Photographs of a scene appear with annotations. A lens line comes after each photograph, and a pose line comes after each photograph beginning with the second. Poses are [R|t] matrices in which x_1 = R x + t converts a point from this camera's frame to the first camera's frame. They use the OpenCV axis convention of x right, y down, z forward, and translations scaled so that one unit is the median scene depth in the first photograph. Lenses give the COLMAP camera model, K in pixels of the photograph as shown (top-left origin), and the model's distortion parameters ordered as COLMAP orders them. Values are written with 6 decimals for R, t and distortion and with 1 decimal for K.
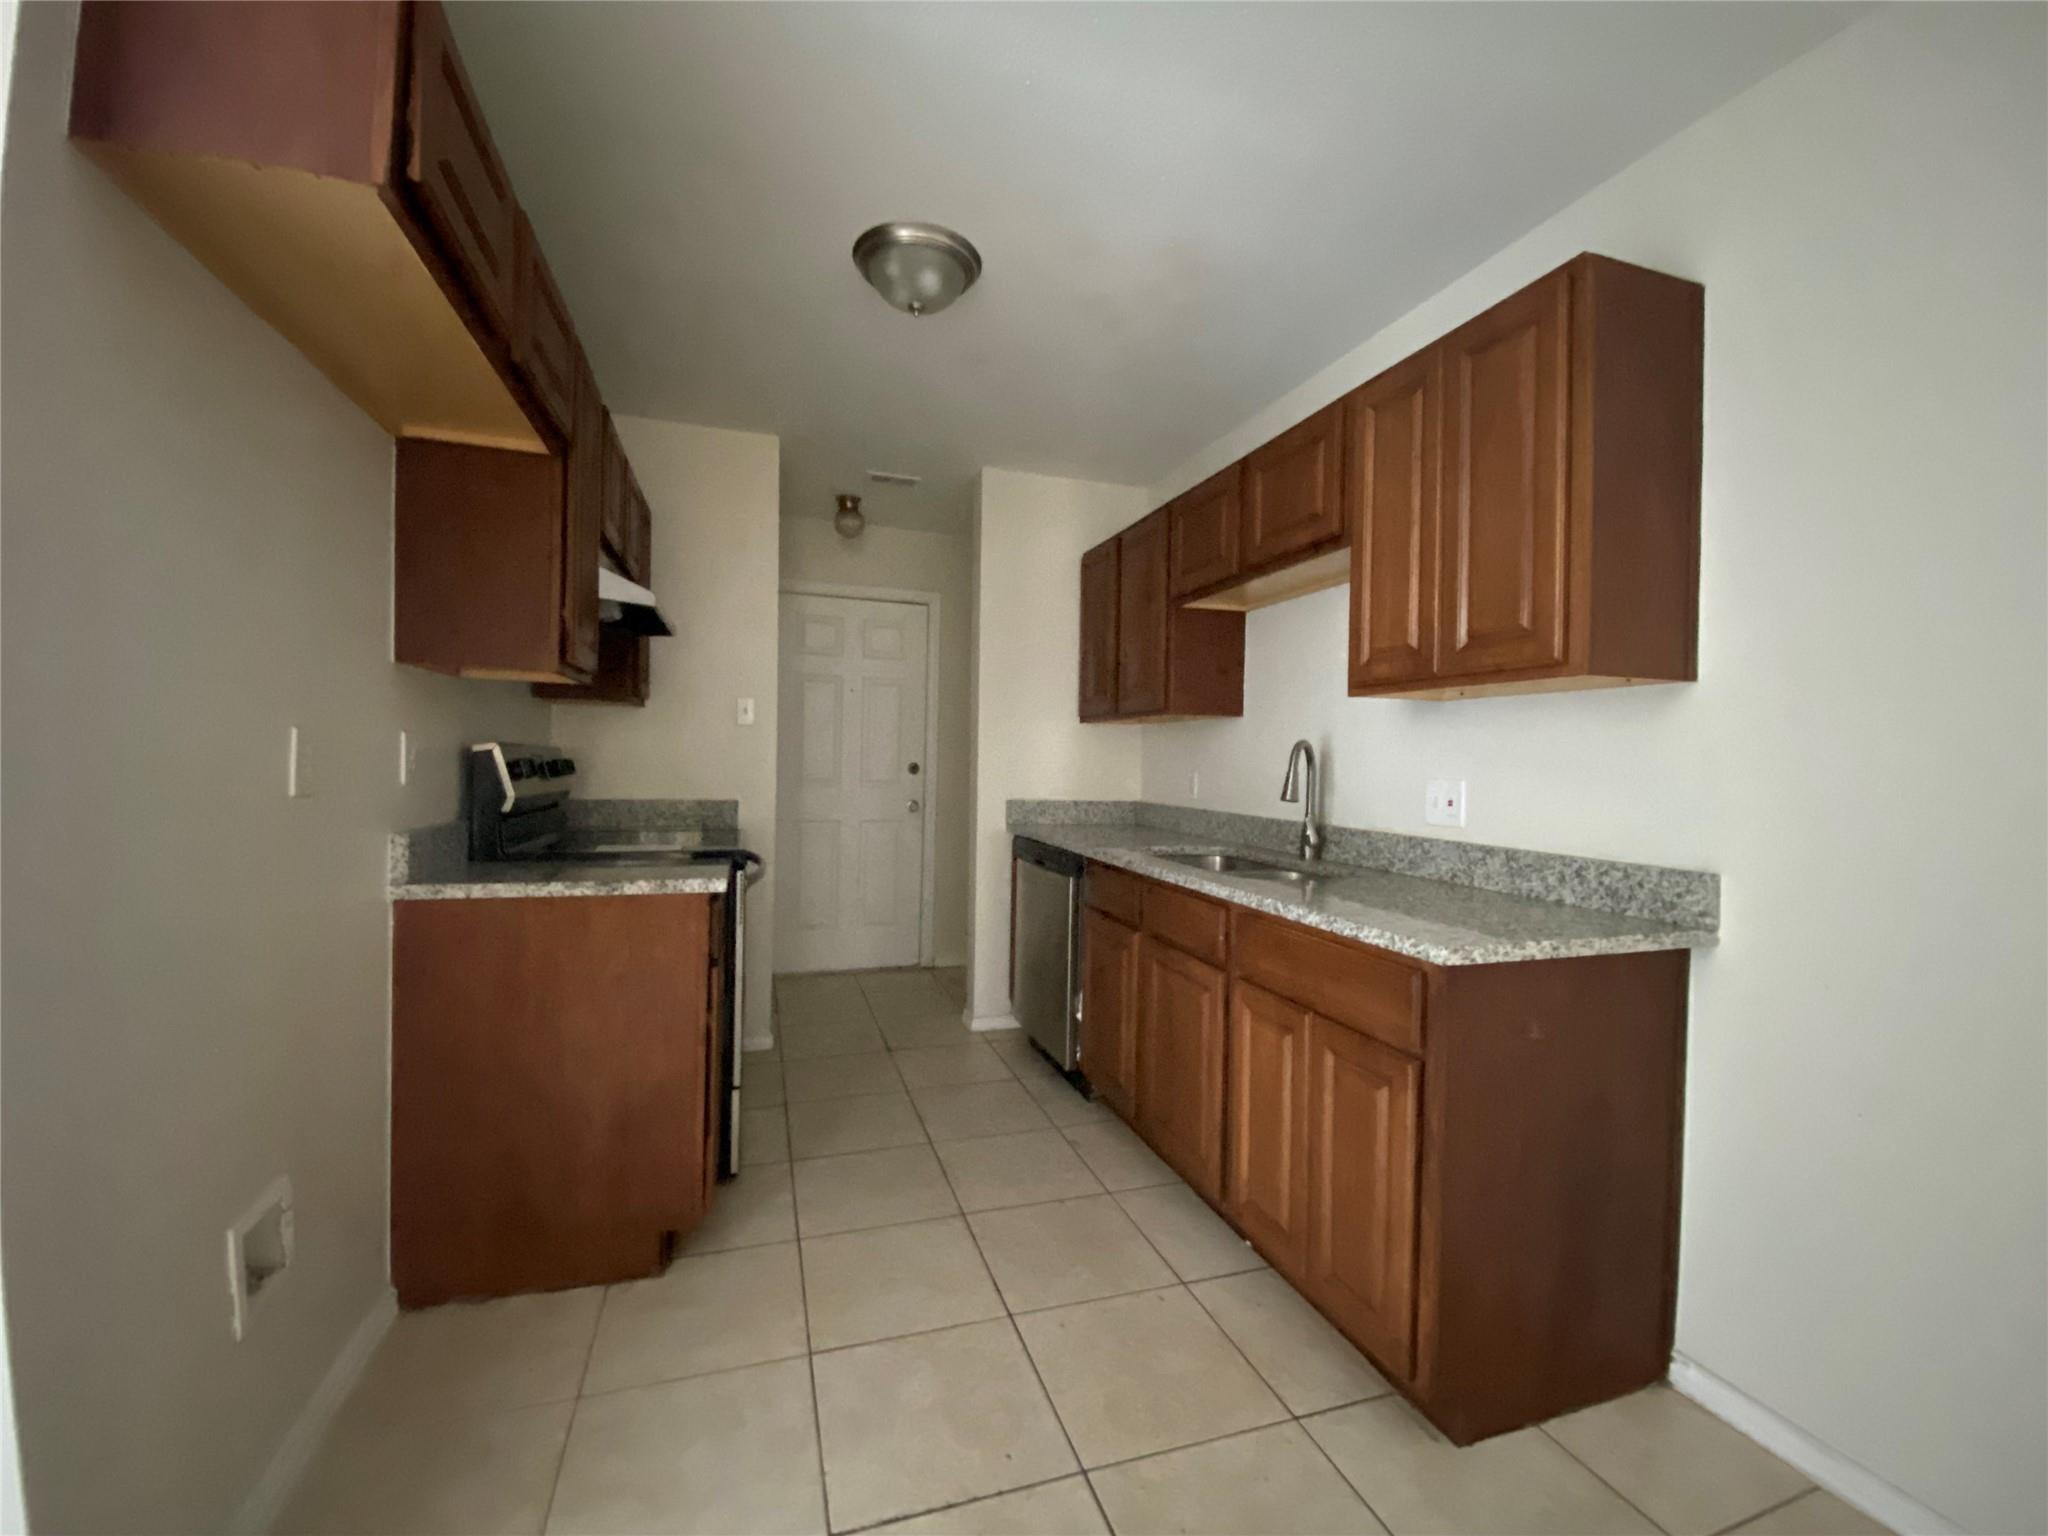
lens RADIAL K [[821.8, 0, 1017.0], [0, 821.8, 766.8], [0, 0, 1]] dist [0.037948, -0.032287]
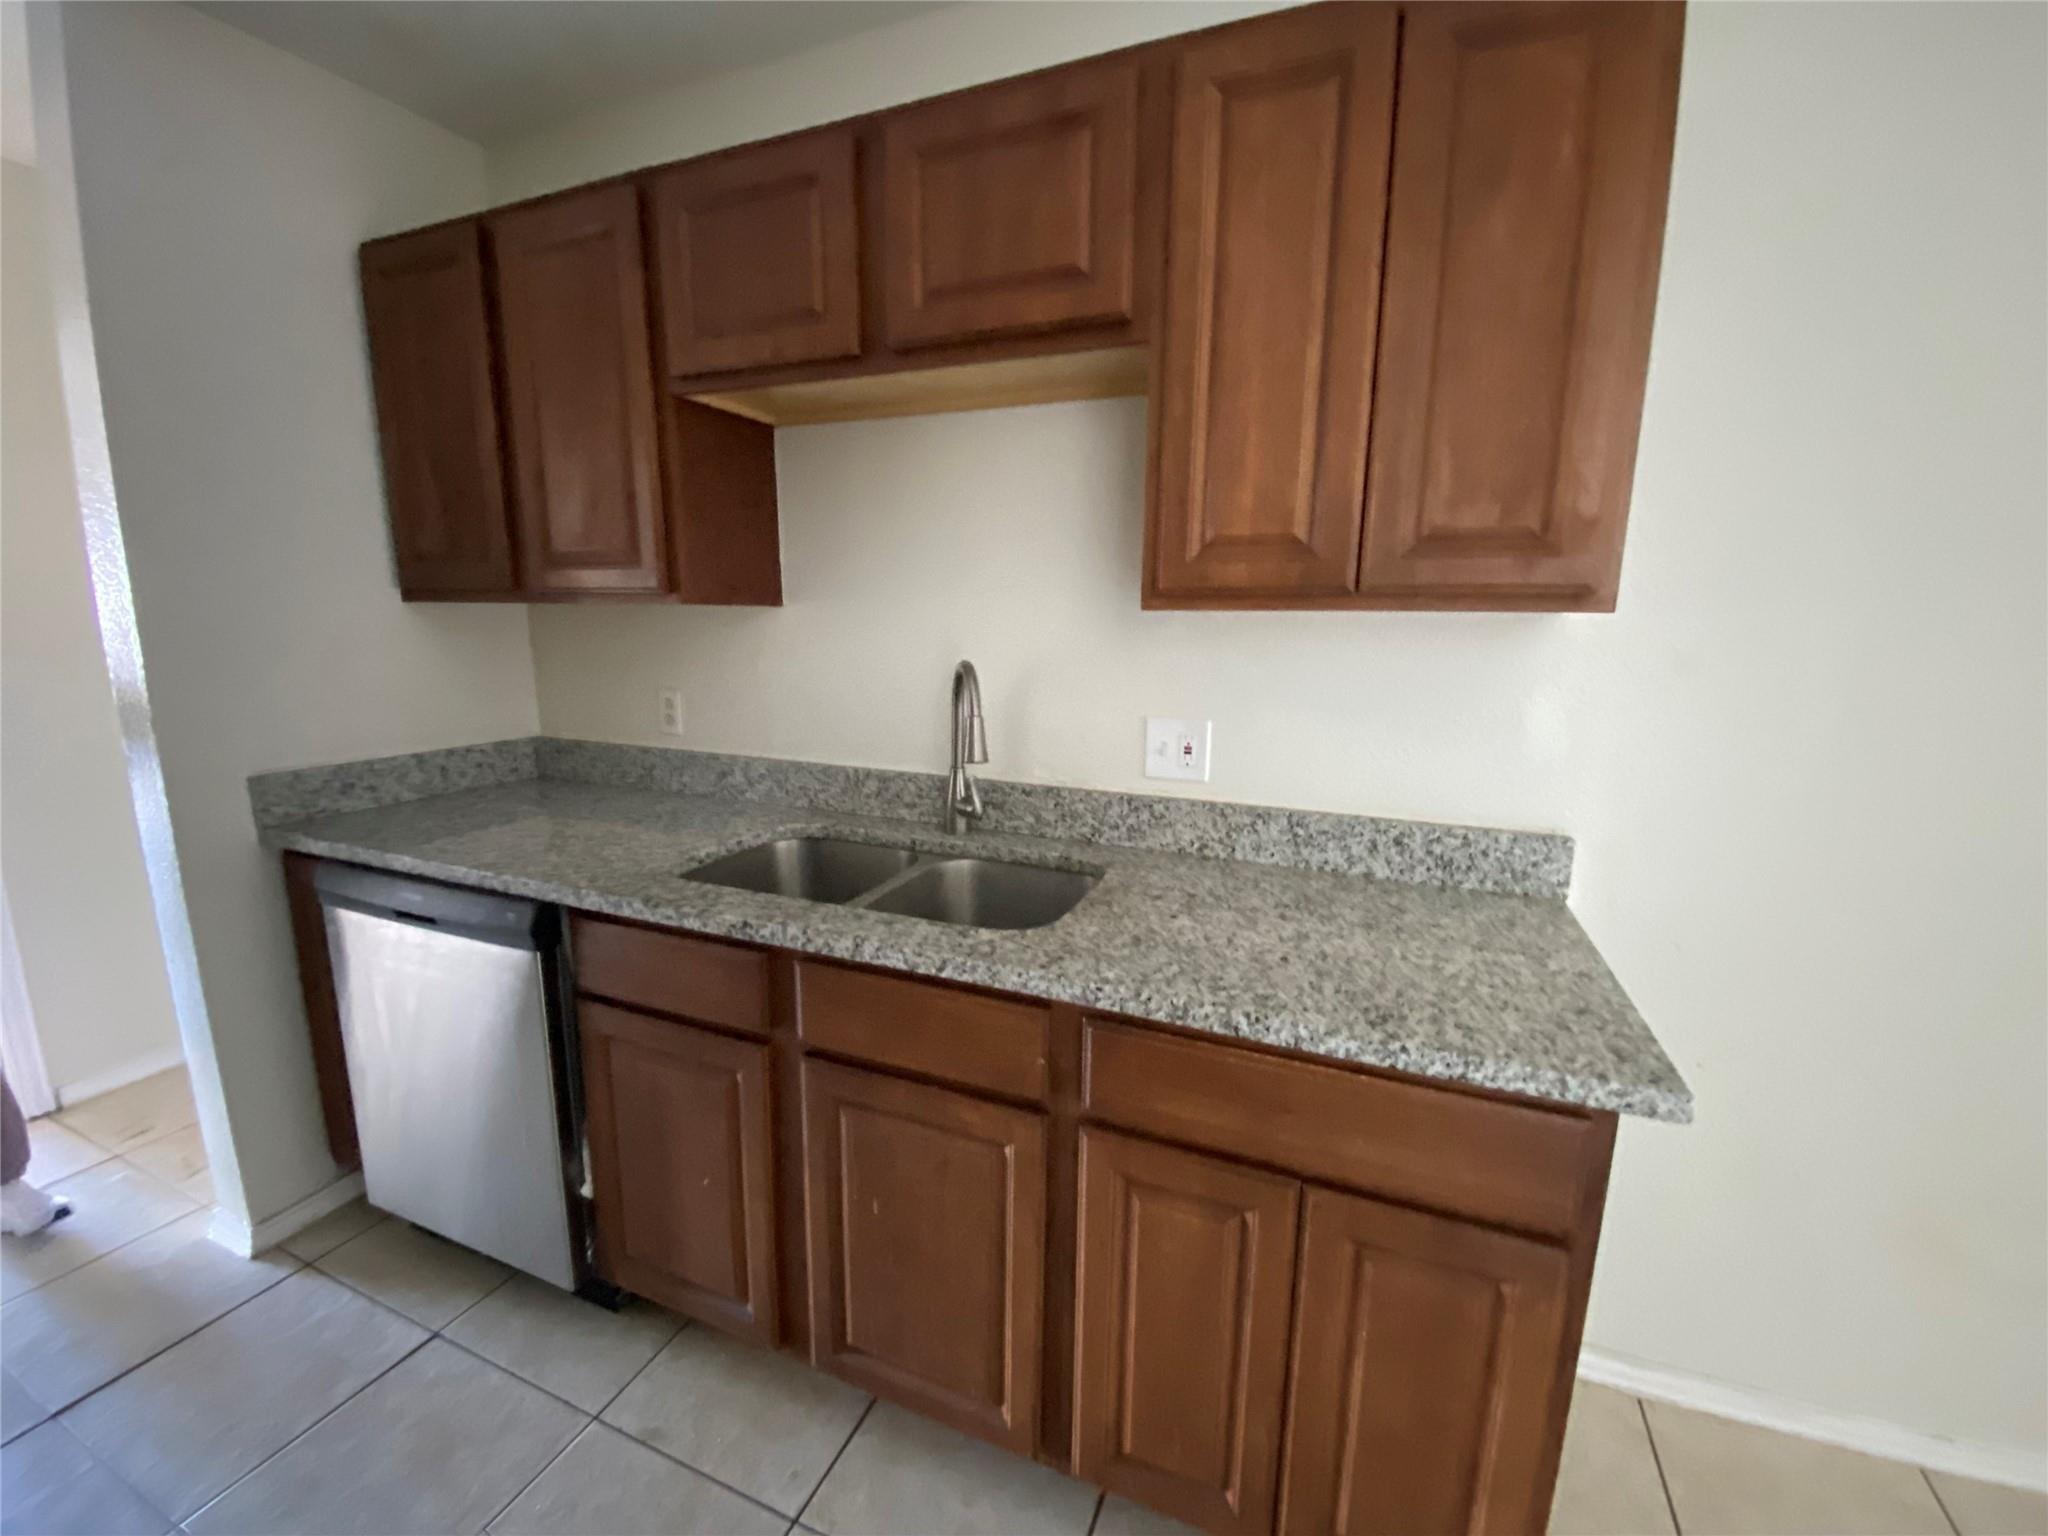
lens RADIAL K [[821.8, 0, 1017.0], [0, 821.8, 766.8], [0, 0, 1]] dist [0.037948, -0.032287]
pose [[0.650086, -0.151373, 0.744630, -0.144337], [0.008804, 0.981391, 0.191816, -0.092241], [-0.759809, -0.118141, 0.639322, 0.699280]]
